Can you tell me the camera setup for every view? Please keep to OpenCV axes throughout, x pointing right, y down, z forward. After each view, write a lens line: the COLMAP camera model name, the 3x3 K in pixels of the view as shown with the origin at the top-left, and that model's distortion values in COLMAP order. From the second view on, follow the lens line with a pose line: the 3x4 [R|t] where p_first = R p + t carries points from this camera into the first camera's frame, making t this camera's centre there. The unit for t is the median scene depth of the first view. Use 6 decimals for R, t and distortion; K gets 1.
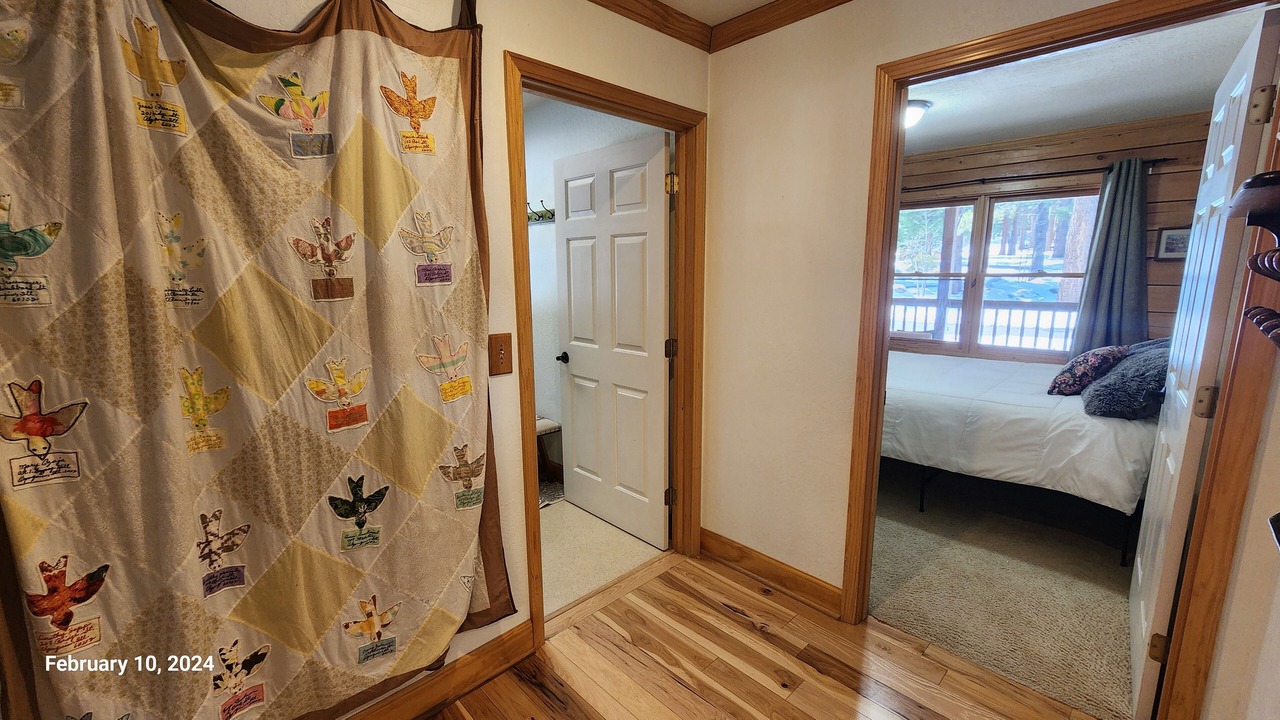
lens RADIAL K [[525.7, 0, 634.9], [0, 525.7, 359.8], [0, 0, 1]] dist [0.000912, -0.000707]
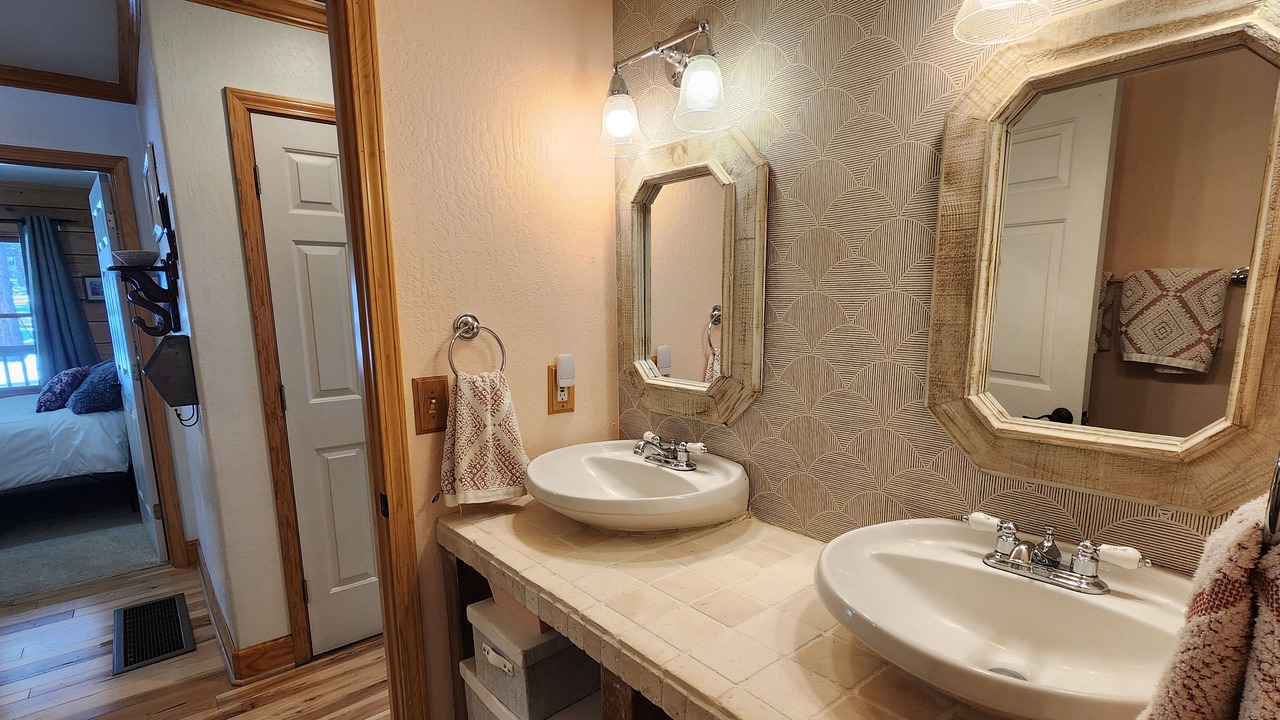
lens RADIAL K [[611.9, 0, 638.9], [0, 611.9, 412.4], [0, 0, 1]] dist [-0.000966, 0.000068]
pose [[0.073445, -0.172097, 0.982338, -0.484823], [0.187158, 0.969877, 0.155921, 0.106389], [-0.979580, 0.172401, 0.103442, -0.488556]]
